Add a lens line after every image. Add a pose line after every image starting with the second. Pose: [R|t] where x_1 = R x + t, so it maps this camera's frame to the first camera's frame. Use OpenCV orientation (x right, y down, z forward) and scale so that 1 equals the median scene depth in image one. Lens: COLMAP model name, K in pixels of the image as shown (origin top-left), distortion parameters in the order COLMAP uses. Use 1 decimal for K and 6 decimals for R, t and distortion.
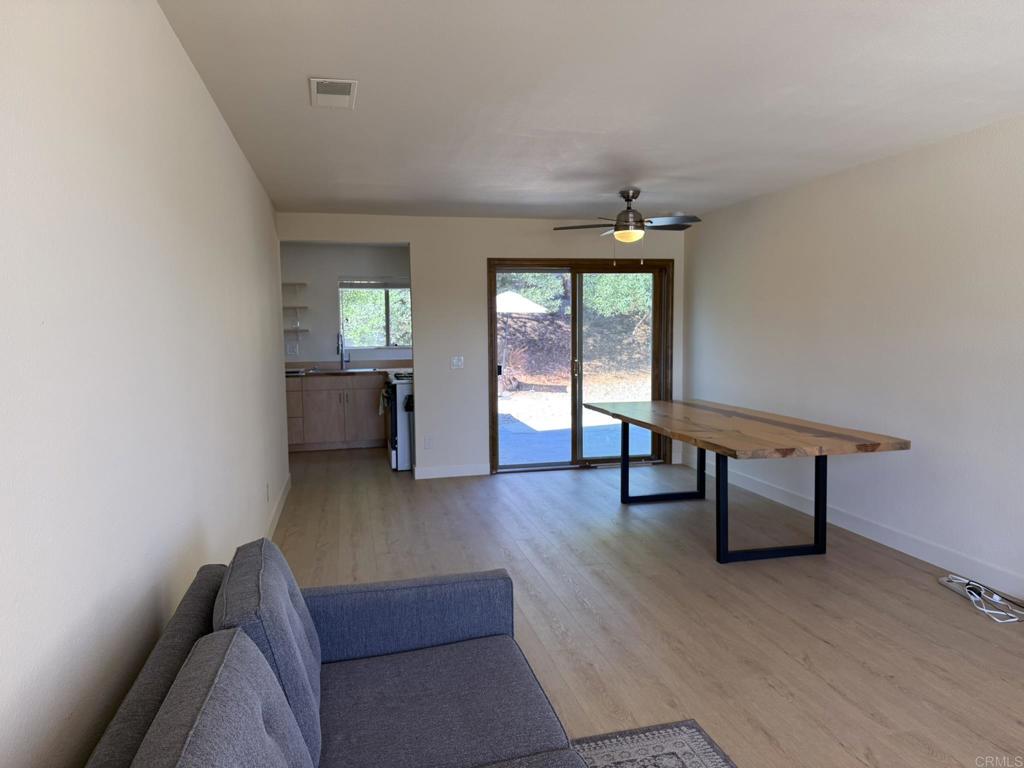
lens RADIAL K [[717.5, 0, 509.4], [0, 717.5, 380.8], [0, 0, 1]] dist [0.150555, -0.228626]
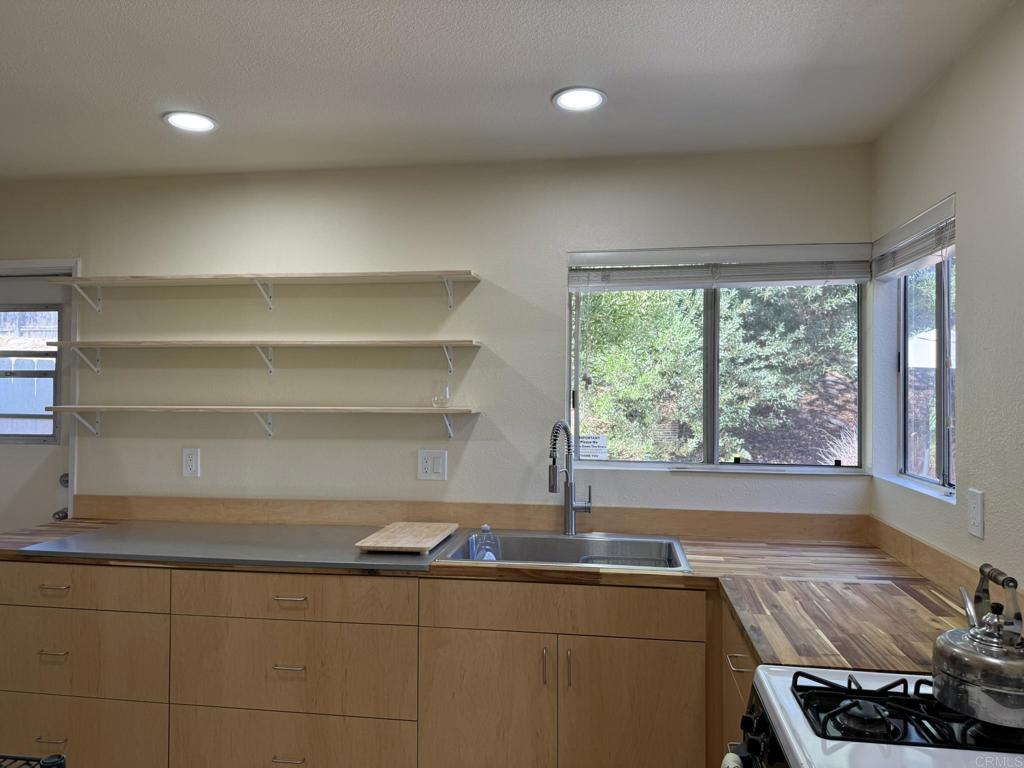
lens RADIAL K [[717.5, 0, 509.4], [0, 717.5, 380.8], [0, 0, 1]] dist [0.150555, -0.228626]
pose [[0.928709, 0.012093, -0.370613, -0.137166], [-0.045176, 0.995713, -0.080715, -0.056725], [0.368048, 0.091704, 0.925273, 0.688618]]
